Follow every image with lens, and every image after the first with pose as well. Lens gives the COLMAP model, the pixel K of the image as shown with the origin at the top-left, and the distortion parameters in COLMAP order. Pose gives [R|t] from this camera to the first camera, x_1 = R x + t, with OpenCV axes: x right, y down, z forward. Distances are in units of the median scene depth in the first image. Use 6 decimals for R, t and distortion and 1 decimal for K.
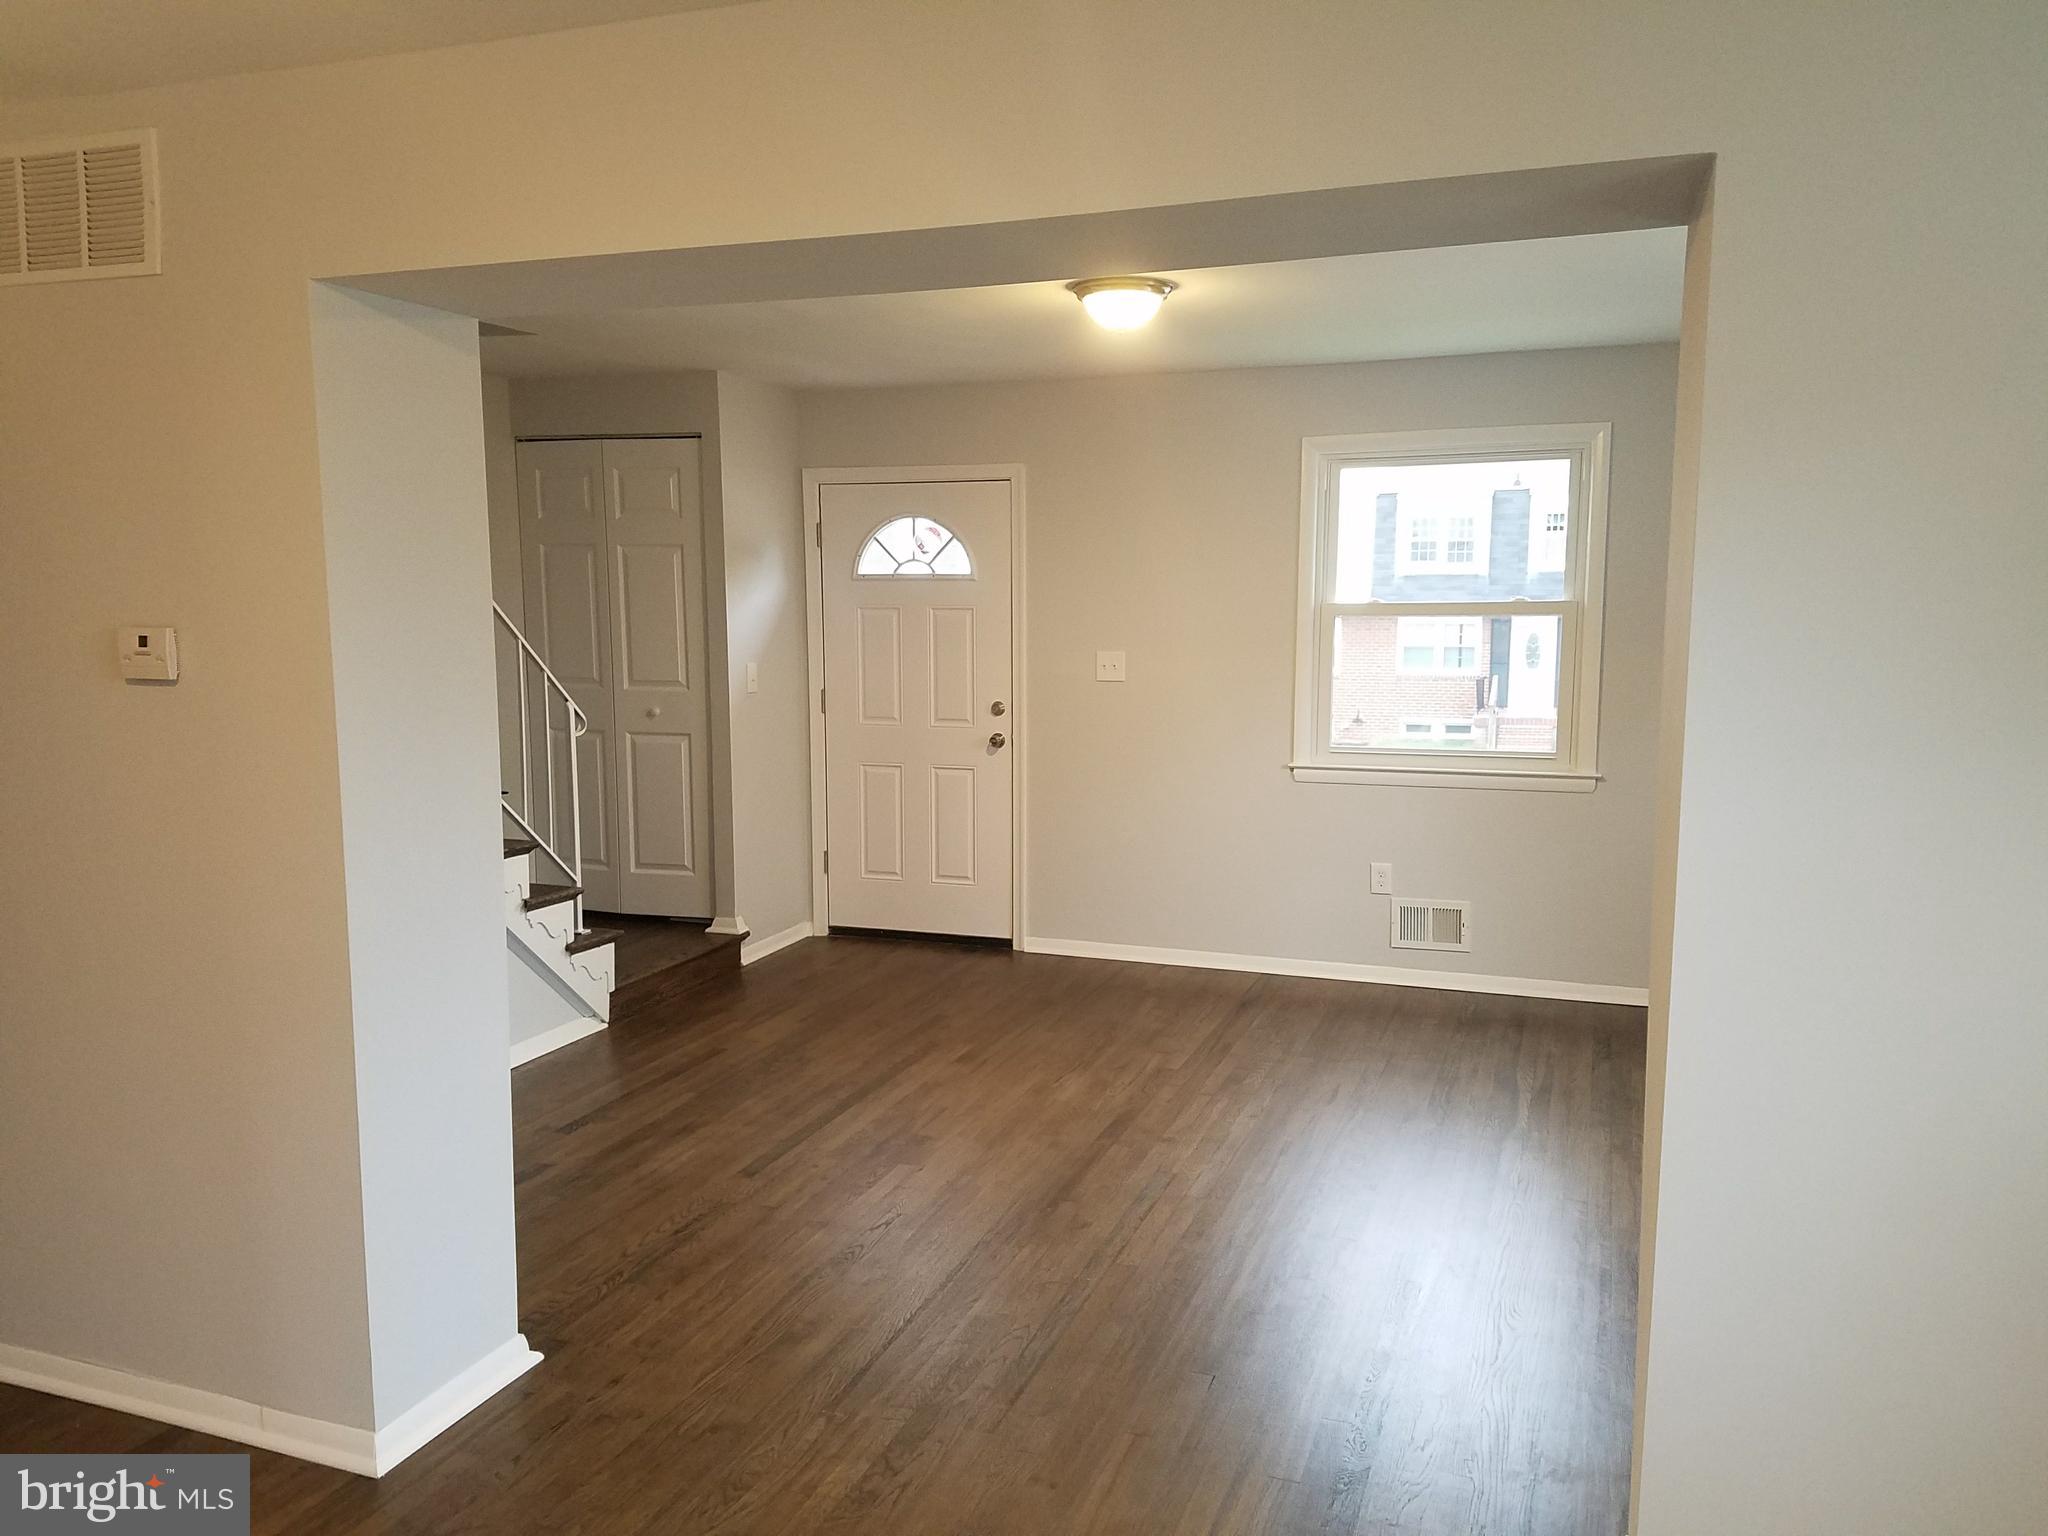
lens RADIAL K [[1654.6, 0, 1011.0], [0, 1654.6, 766.1], [0, 0, 1]] dist [0.268861, -0.575196]
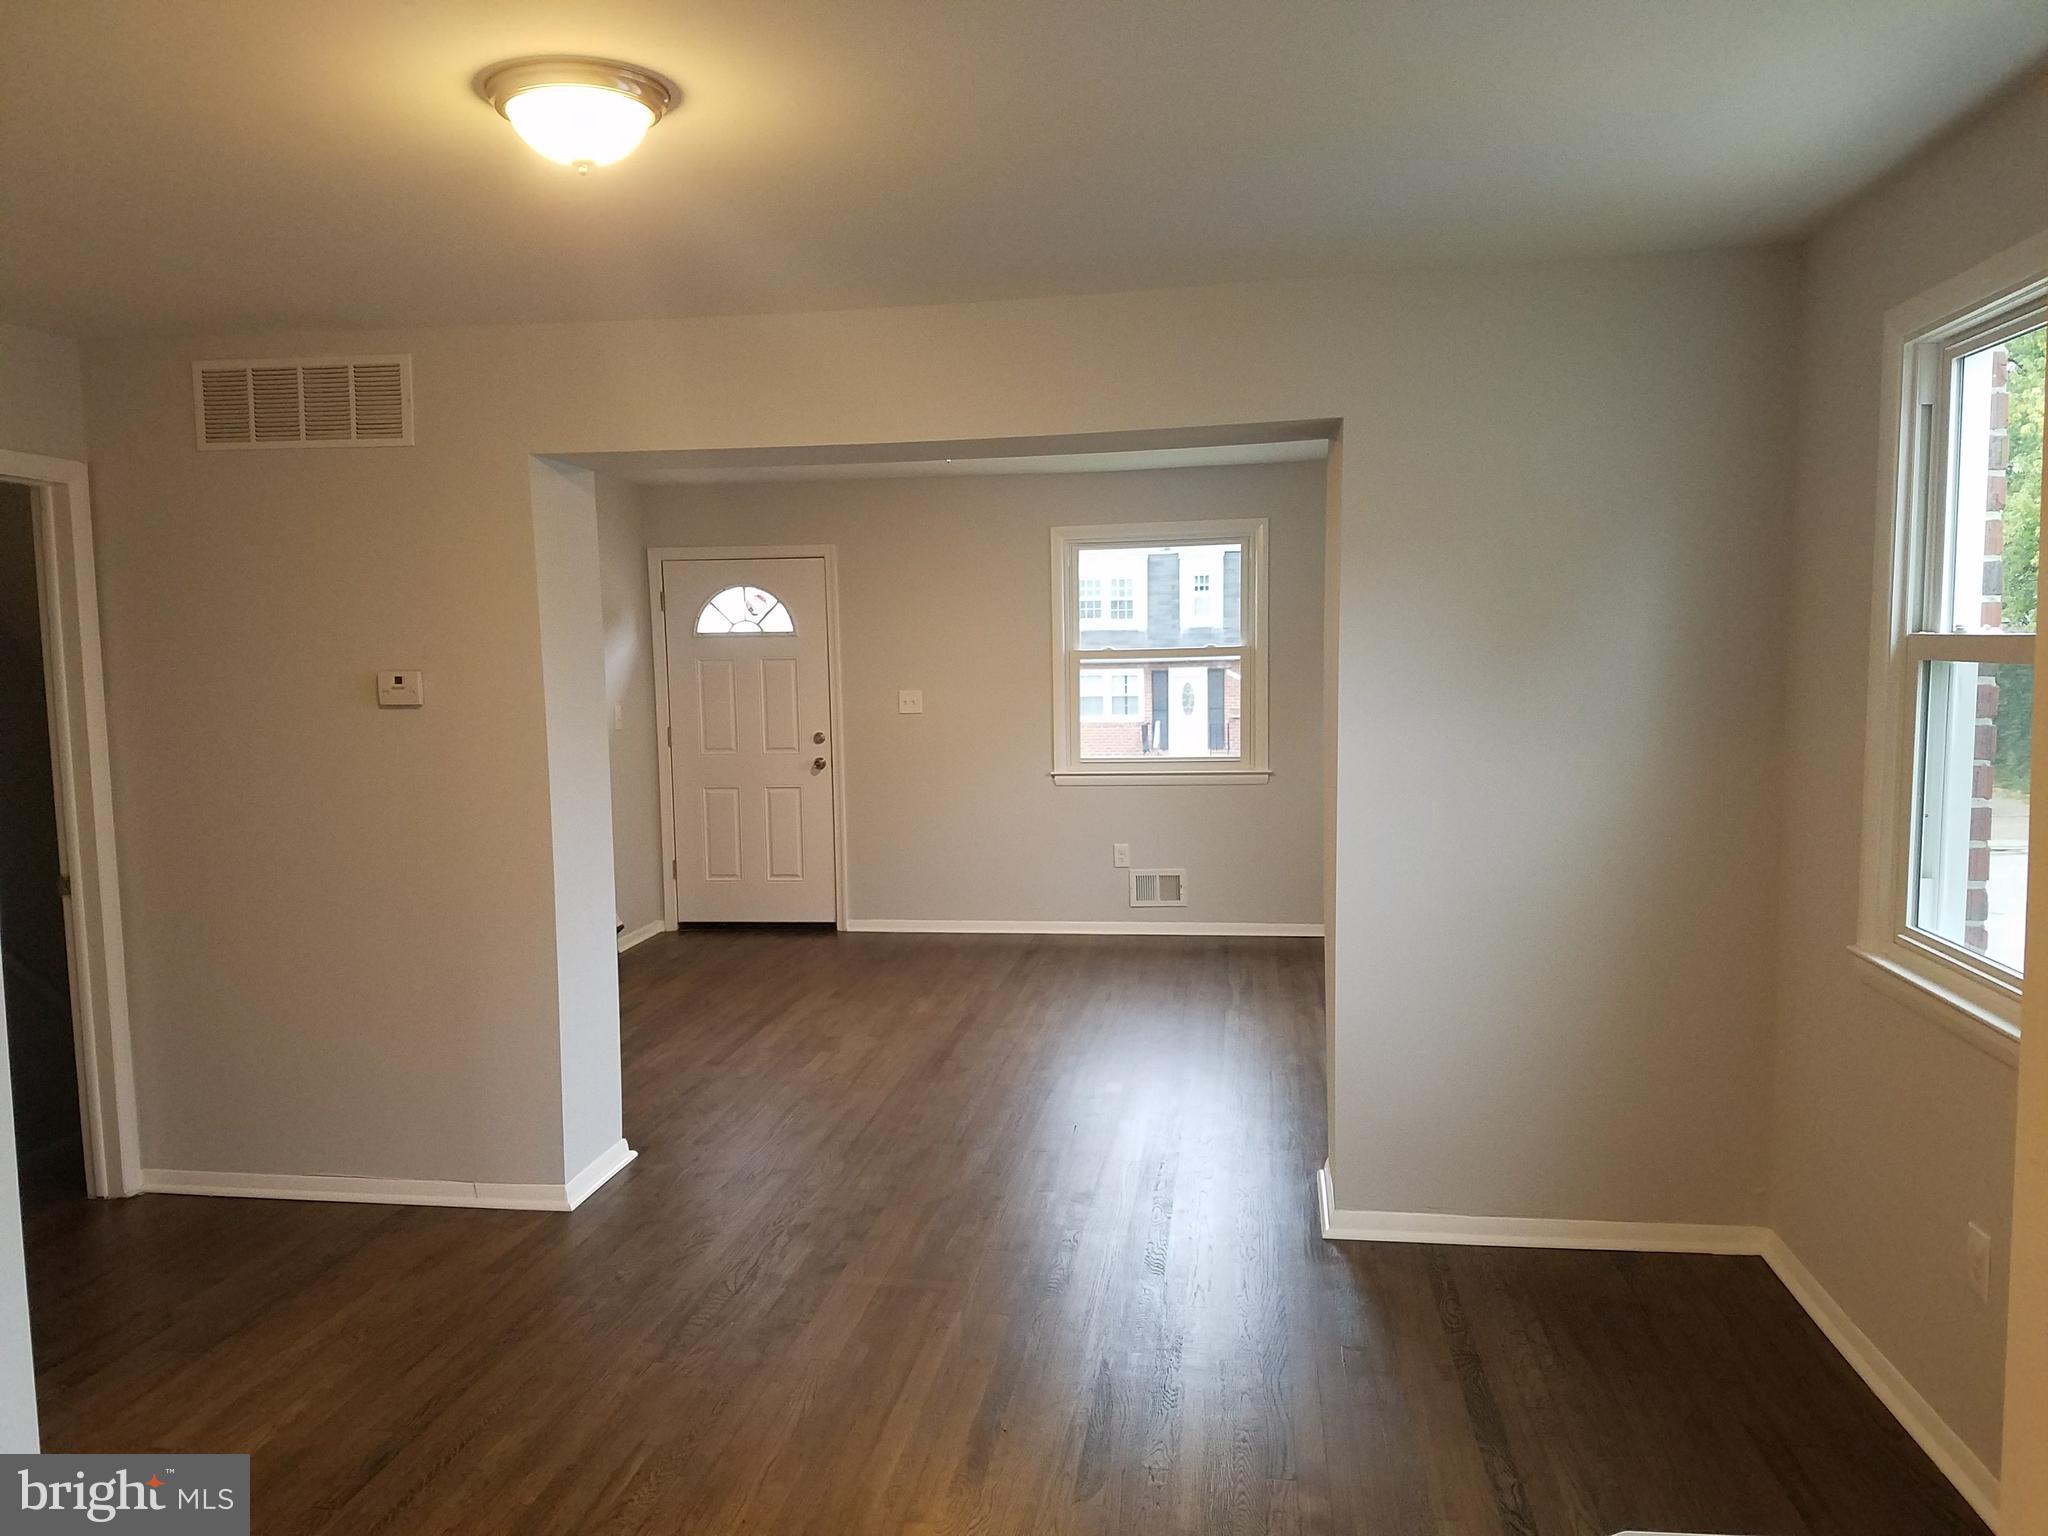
lens RADIAL K [[1654.6, 0, 1011.0], [0, 1654.6, 766.1], [0, 0, 1]] dist [0.268861, -0.575196]
pose [[0.980279, -0.030979, 0.195174, -0.119164], [0.037655, 0.998823, -0.030584, 0.032403], [-0.193997, 0.037331, 0.980292, -0.276076]]
